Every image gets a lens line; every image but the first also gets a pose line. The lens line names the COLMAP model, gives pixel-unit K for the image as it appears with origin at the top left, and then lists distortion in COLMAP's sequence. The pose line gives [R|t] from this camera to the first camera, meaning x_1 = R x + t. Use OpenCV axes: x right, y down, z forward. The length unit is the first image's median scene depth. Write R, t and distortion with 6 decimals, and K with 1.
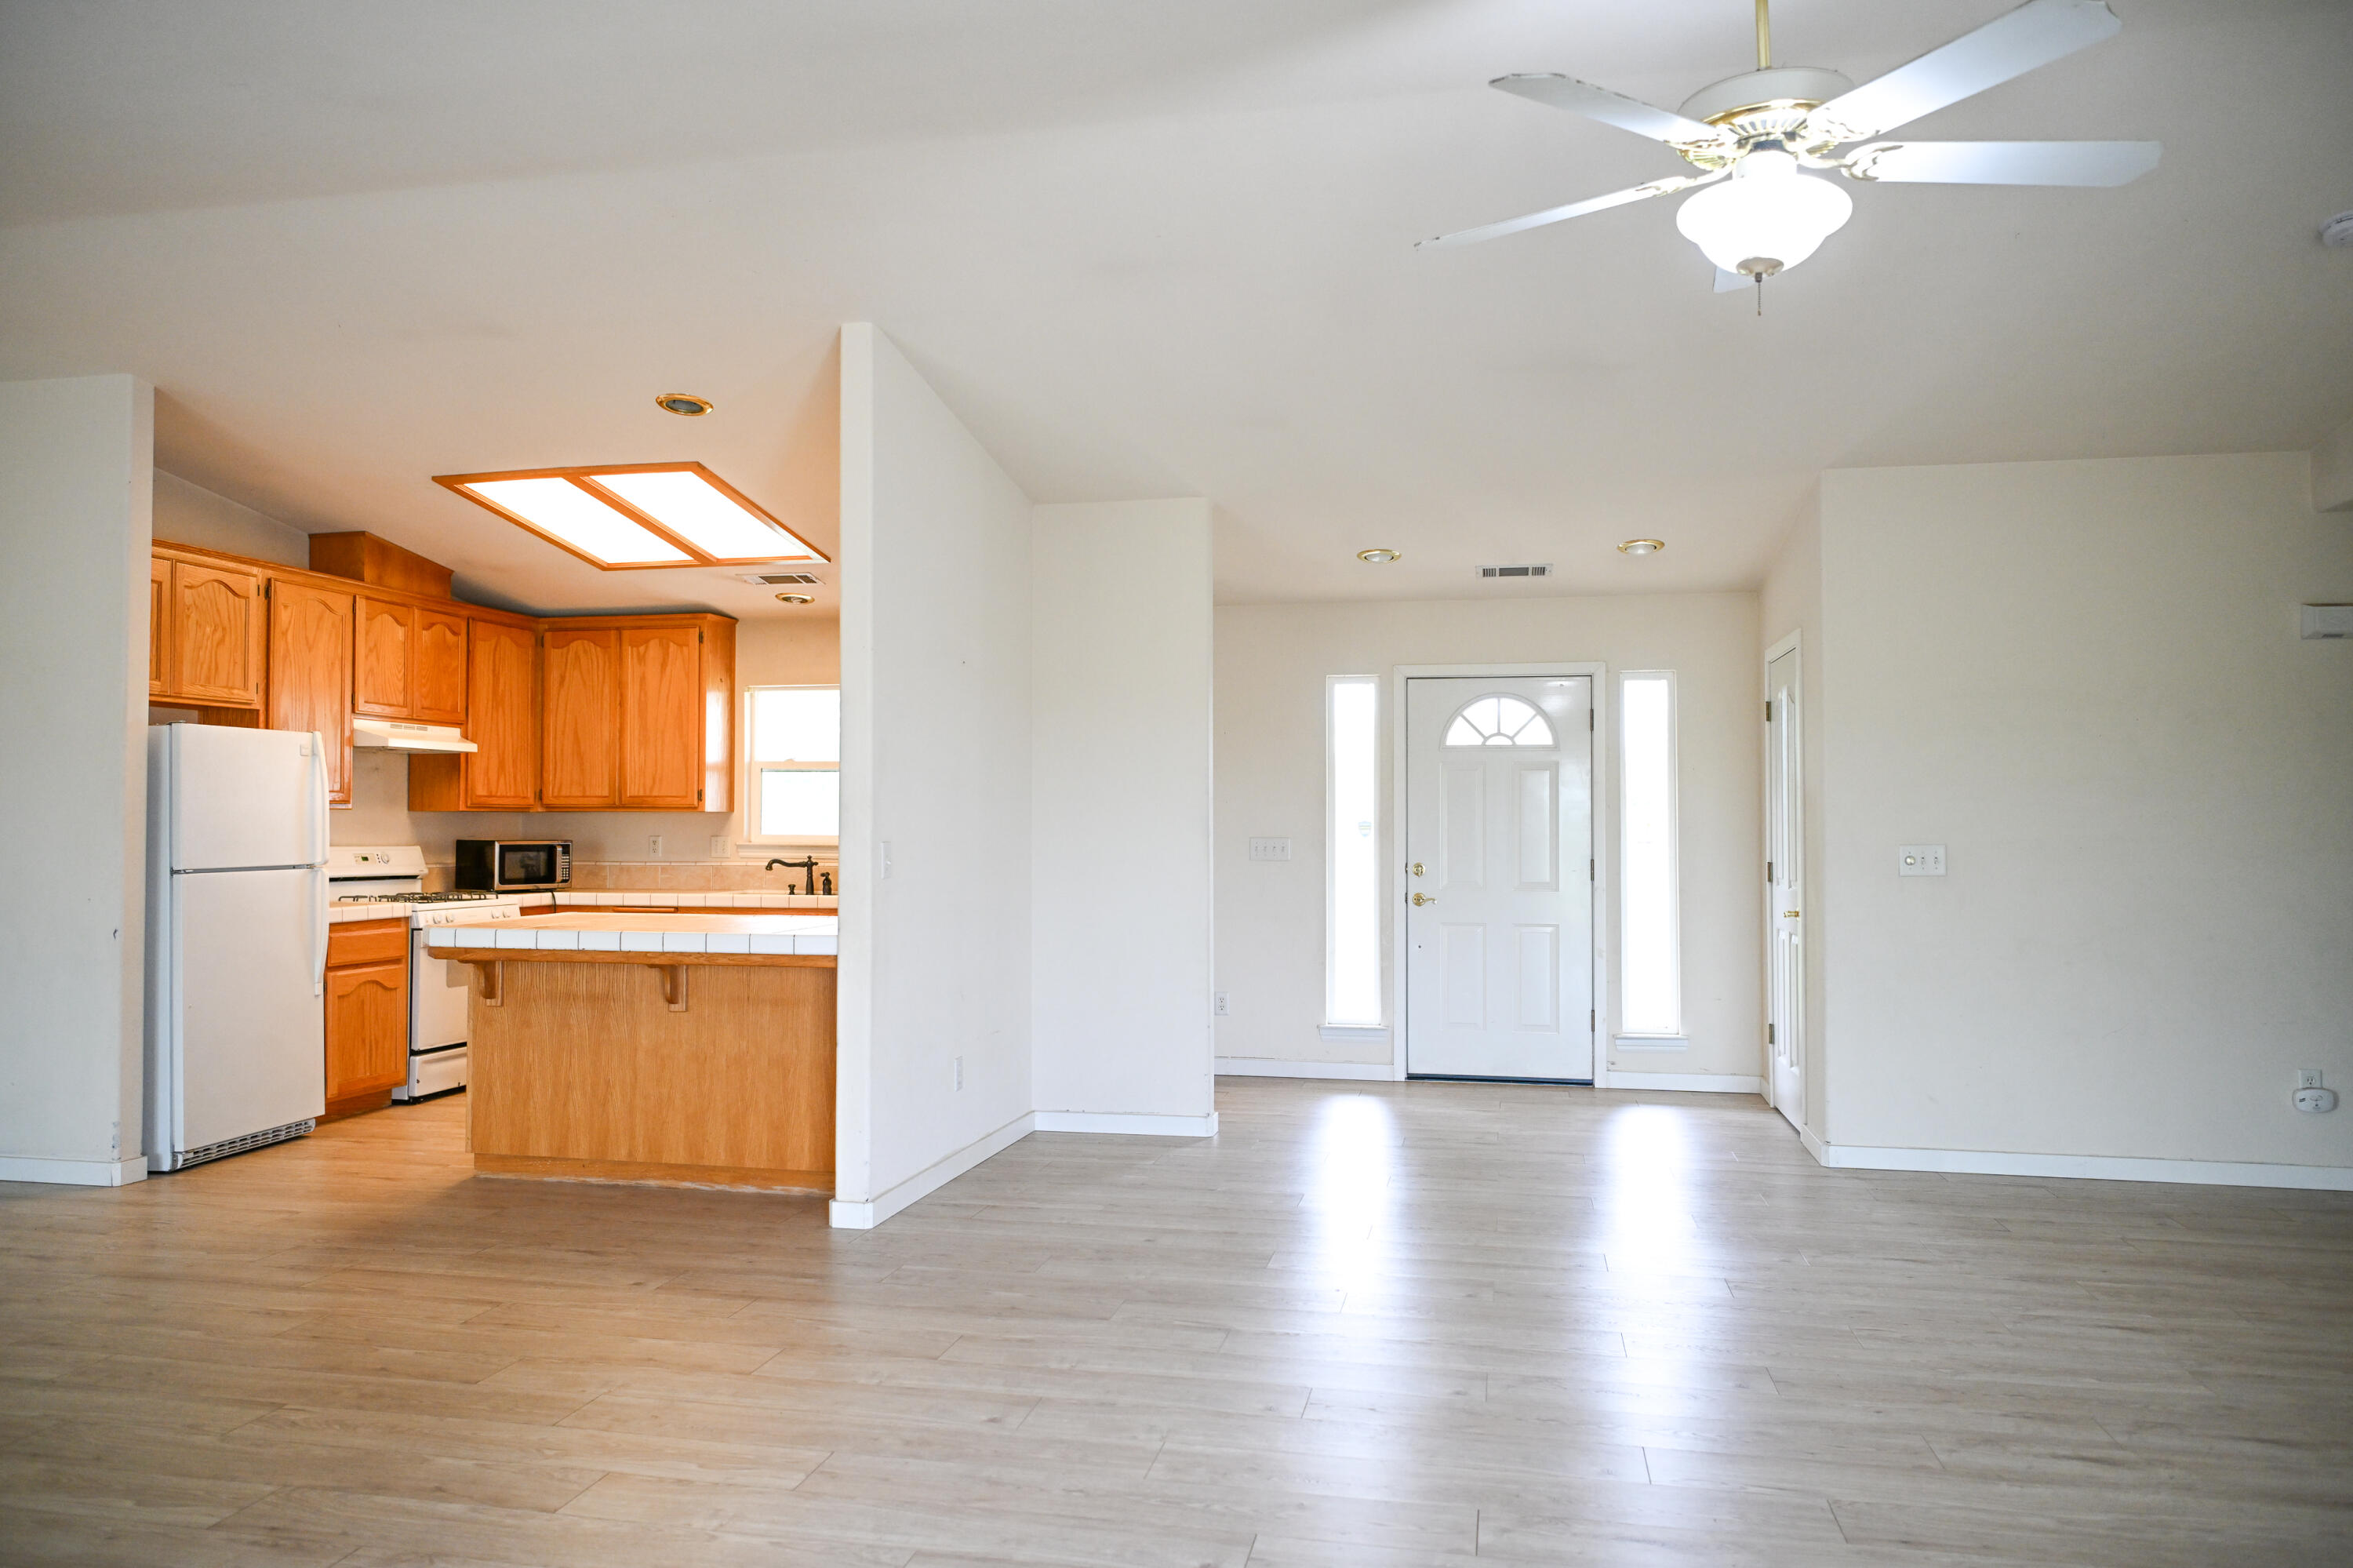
lens RADIAL K [[1585.3, 0, 1176.5], [0, 1585.3, 784.0], [0, 0, 1]] dist [-0.010011, 0.007704]
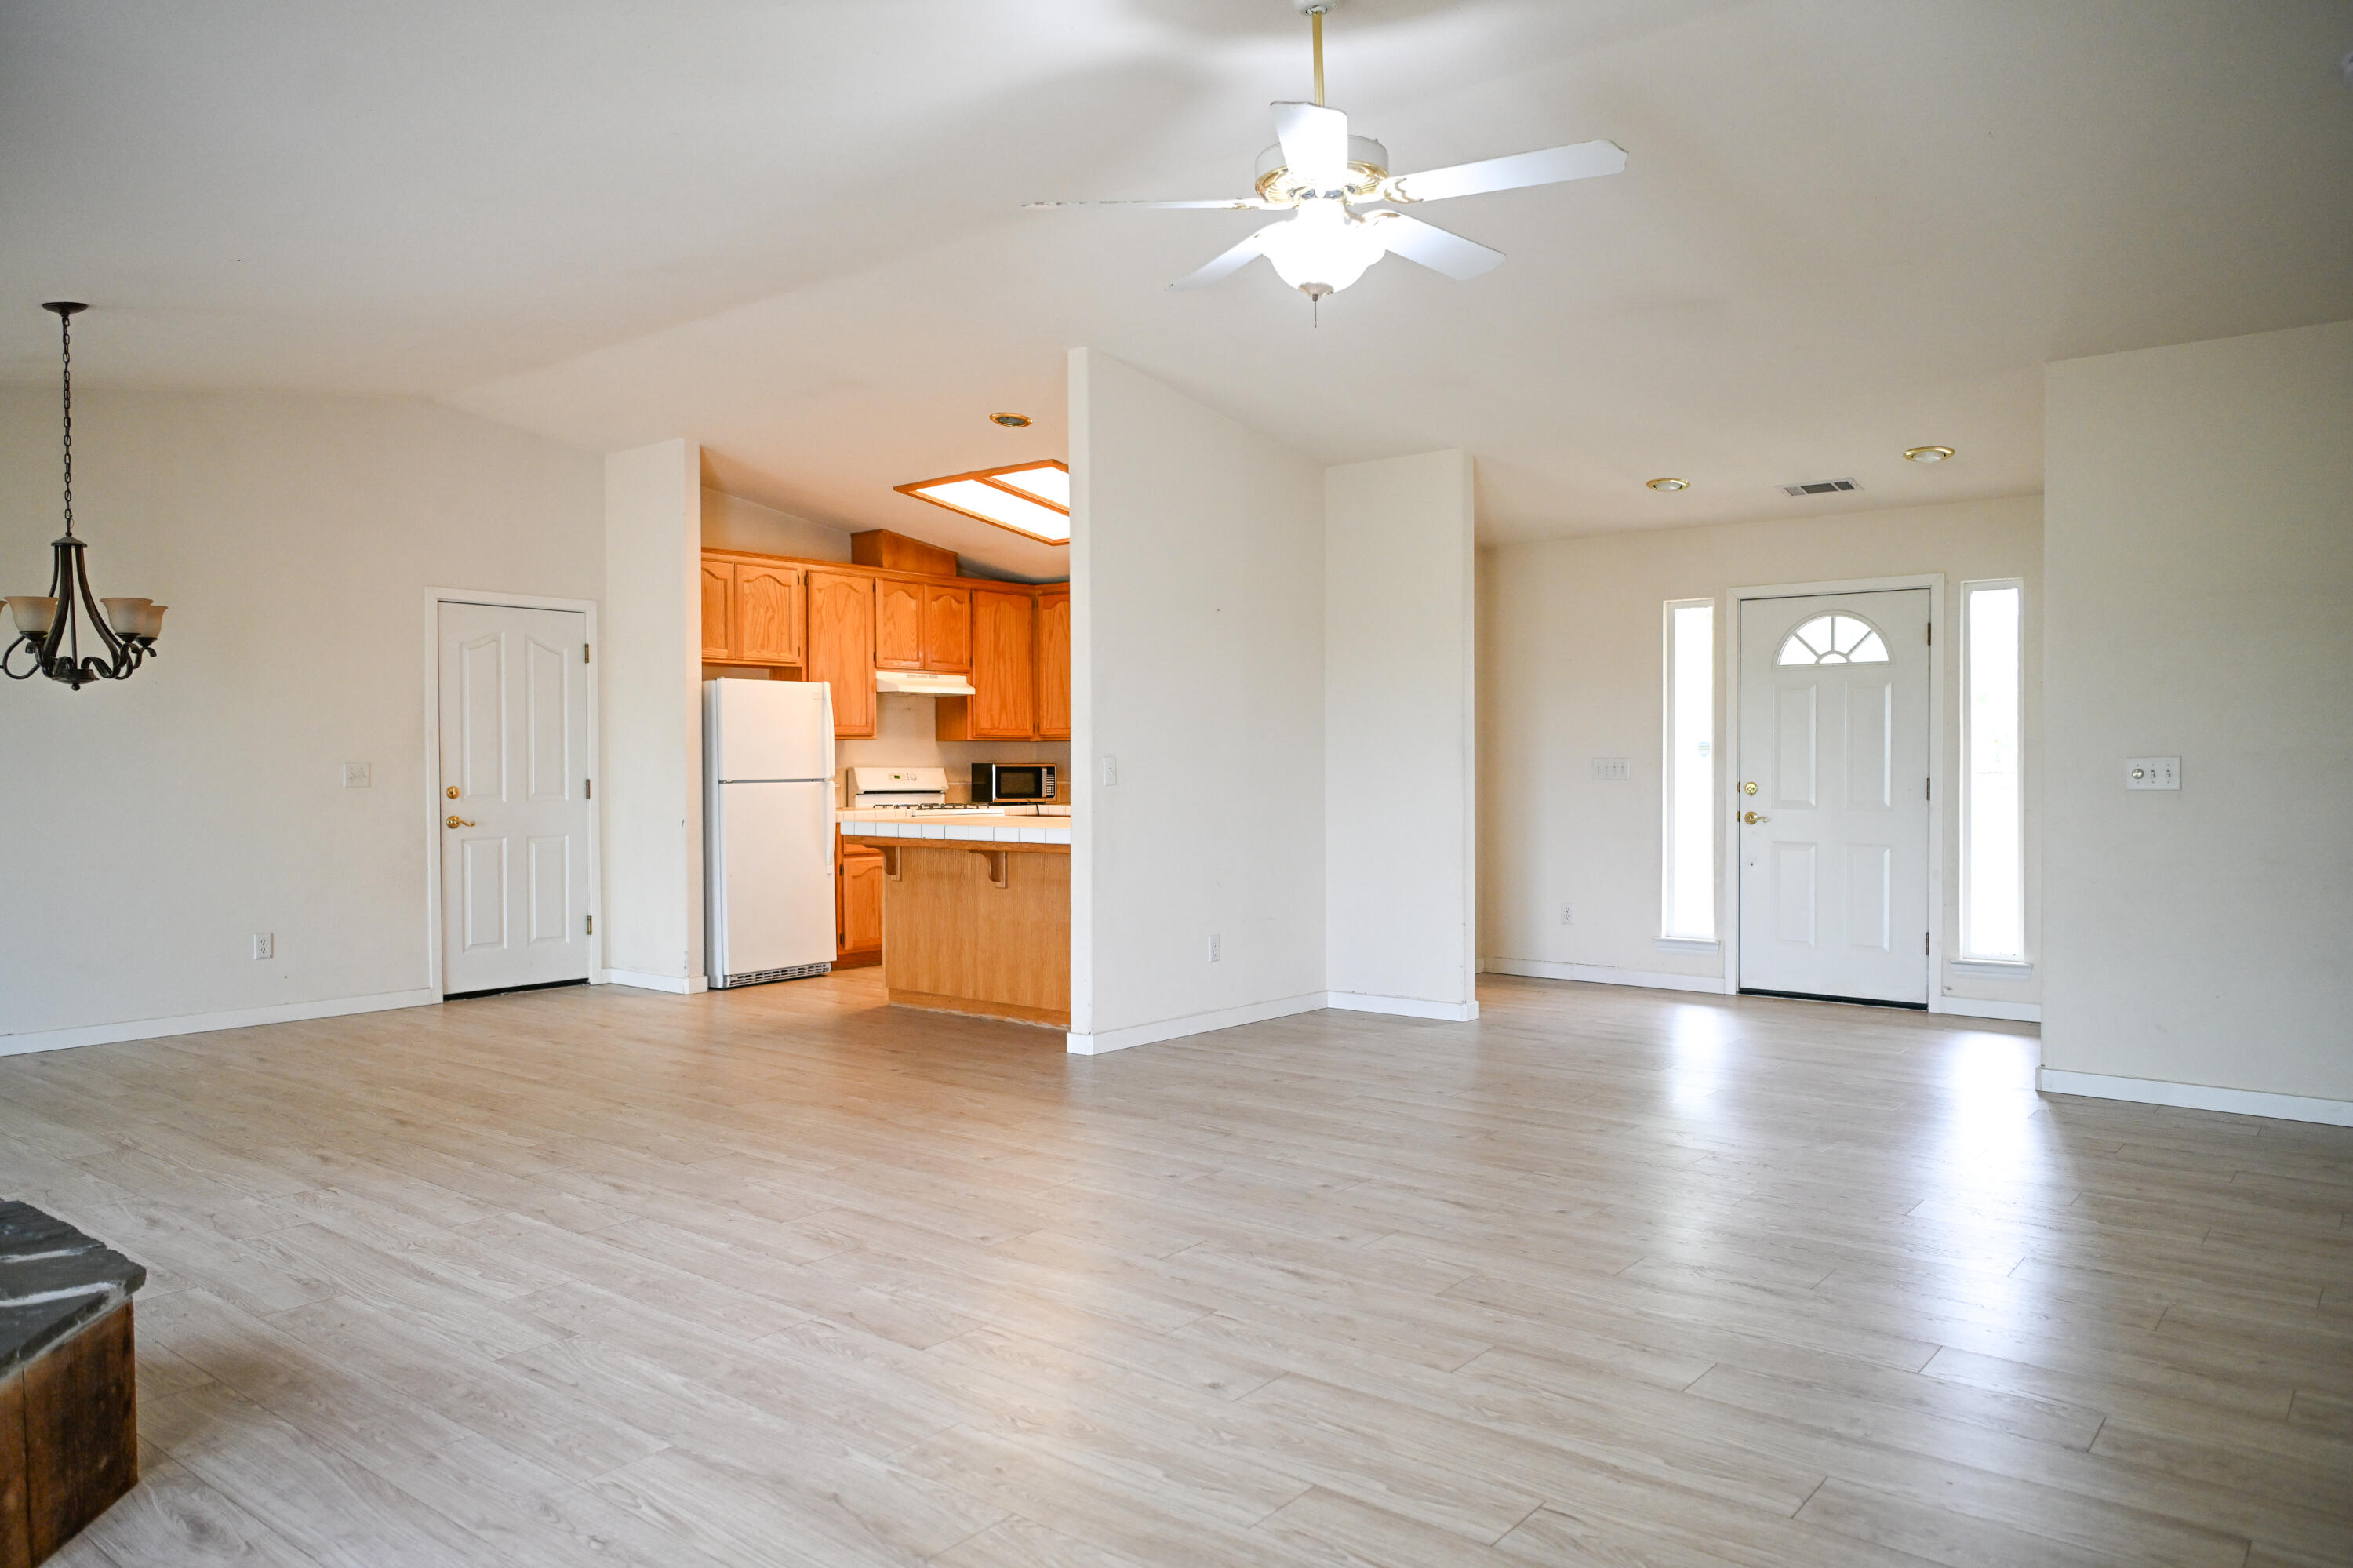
lens RADIAL K [[1585.3, 0, 1176.5], [0, 1585.3, 784.0], [0, 0, 1]] dist [-0.010011, 0.007704]
pose [[0.890690, 0.002321, -0.454606, 0.316681], [0.015966, 0.999210, 0.036382, 0.009217], [0.454331, -0.039663, 0.889950, -0.077661]]
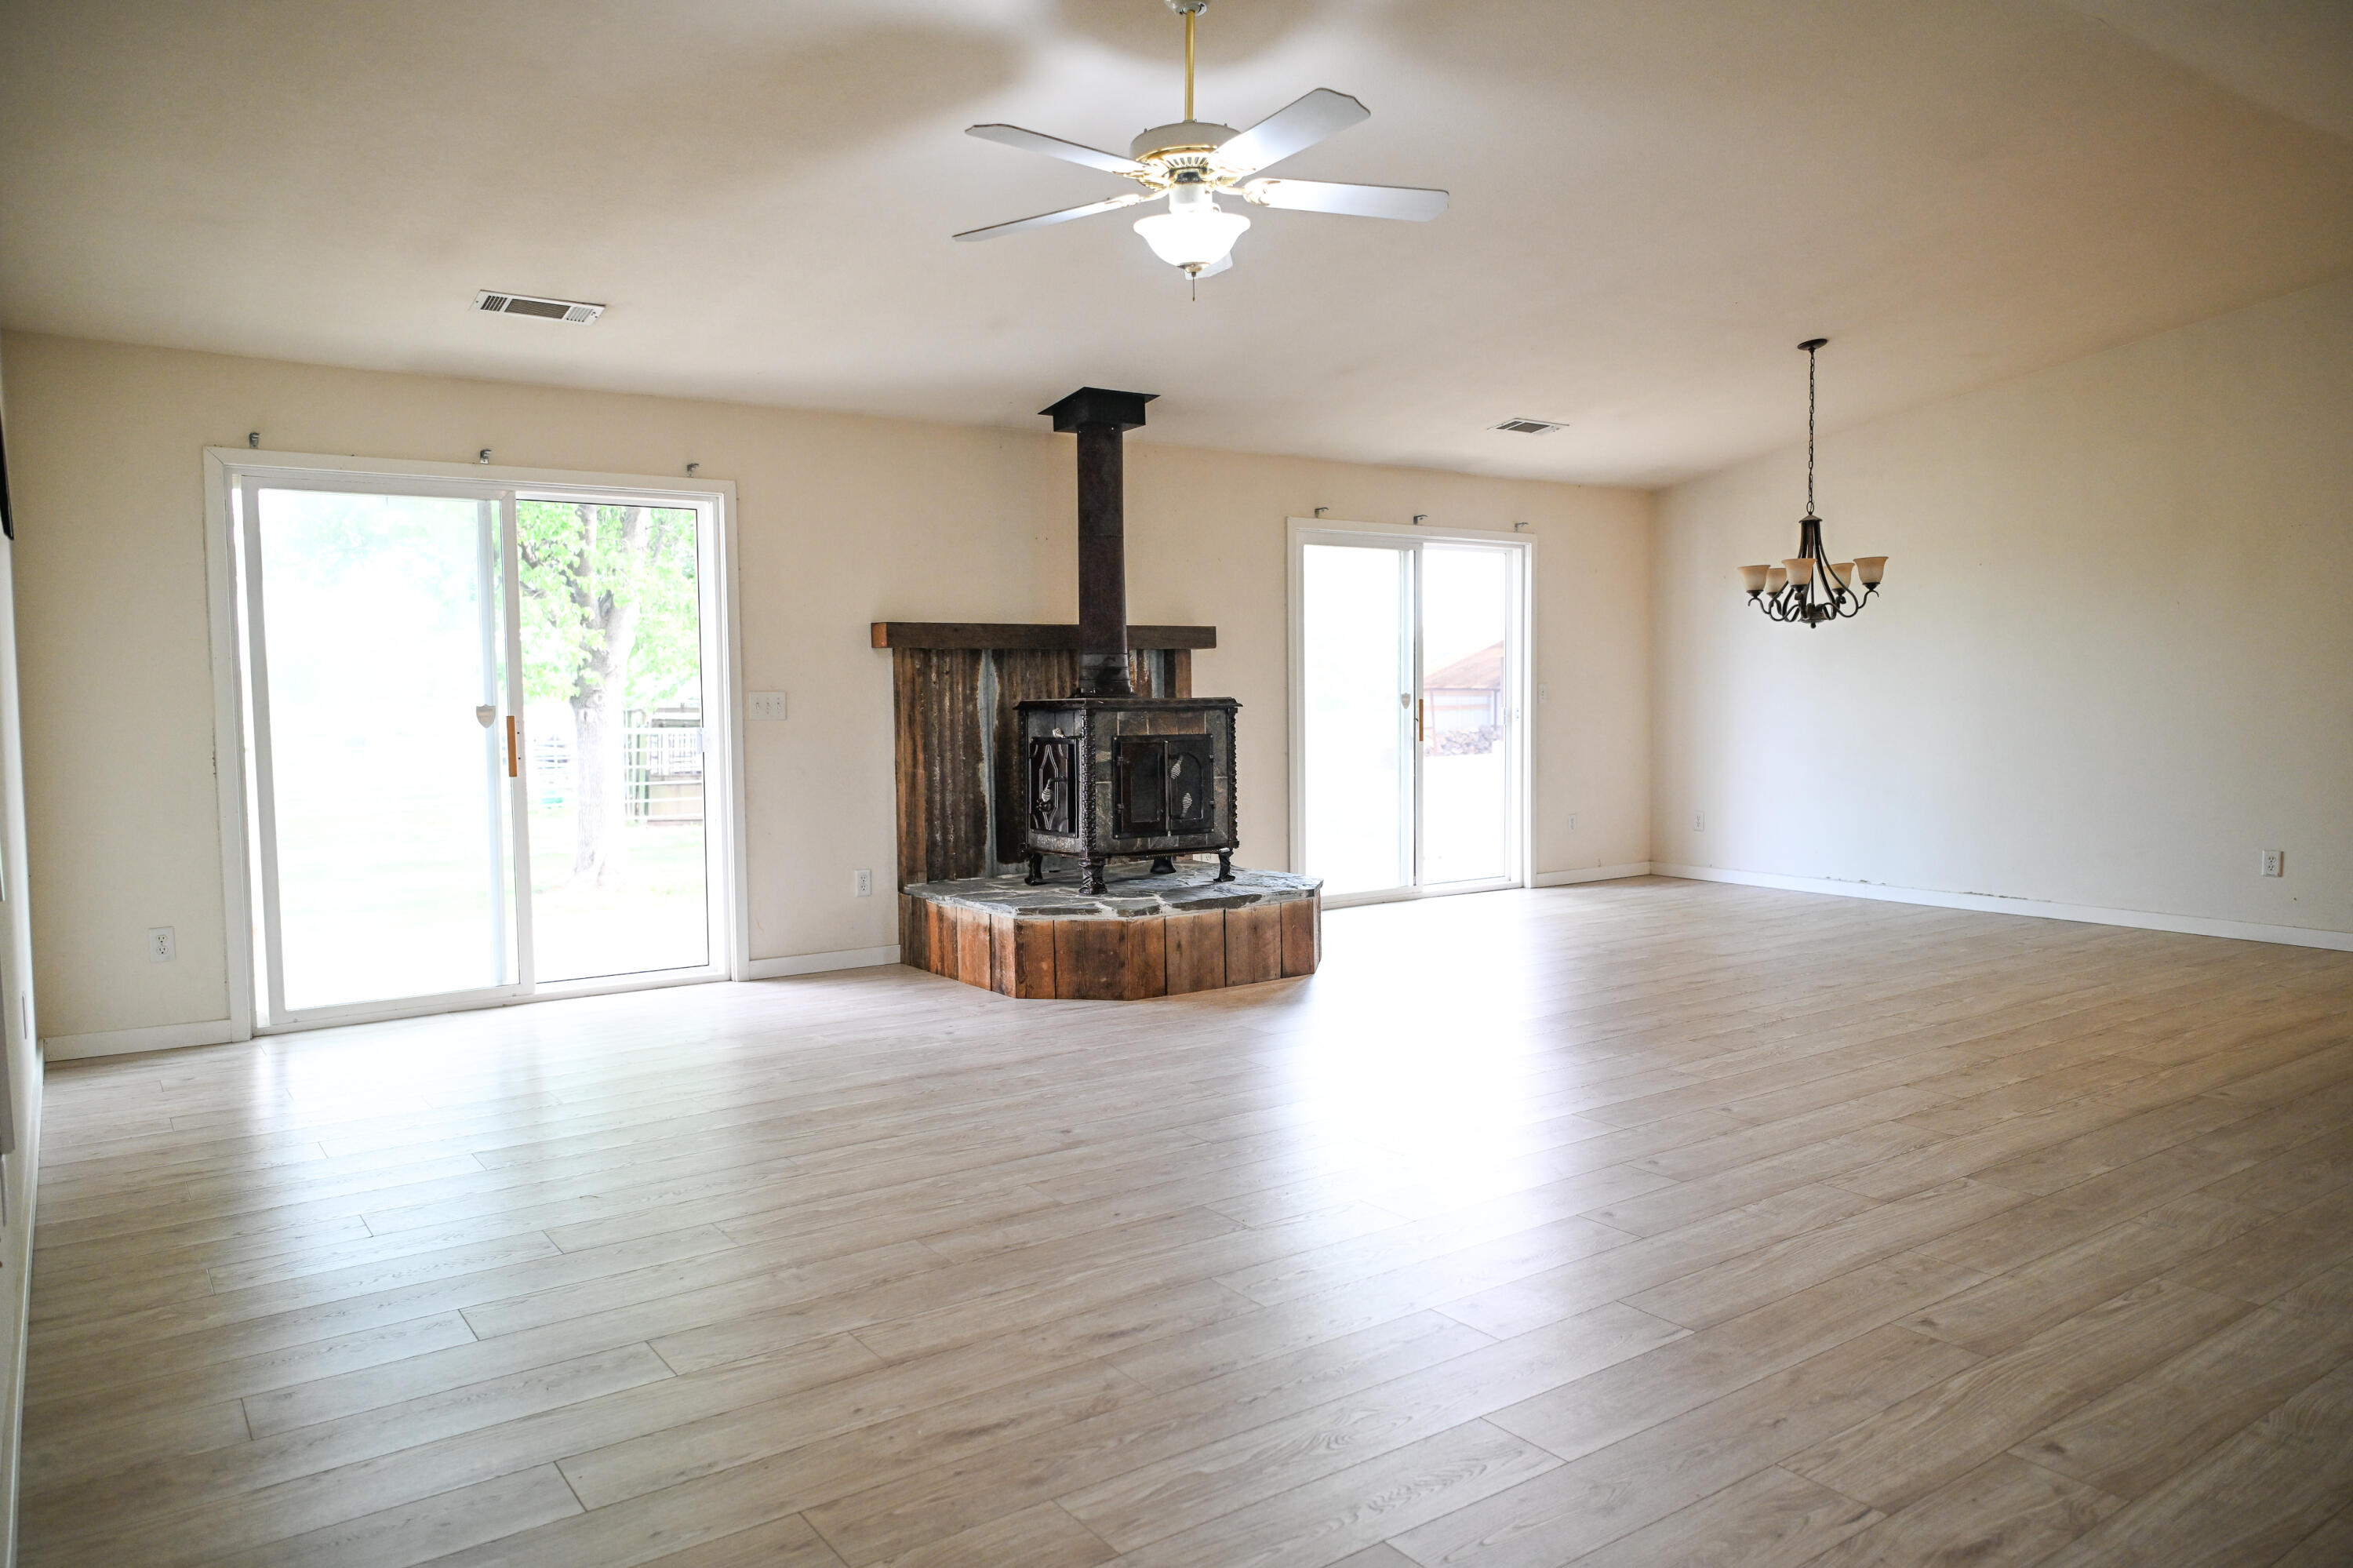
lens RADIAL K [[1585.3, 0, 1176.5], [0, 1585.3, 784.0], [0, 0, 1]] dist [-0.010011, 0.007704]
pose [[-0.679224, 0.049385, -0.732268, 0.538022], [0.027245, 0.998742, 0.042085, 0.029176], [0.733425, 0.008634, -0.679716, 0.729337]]
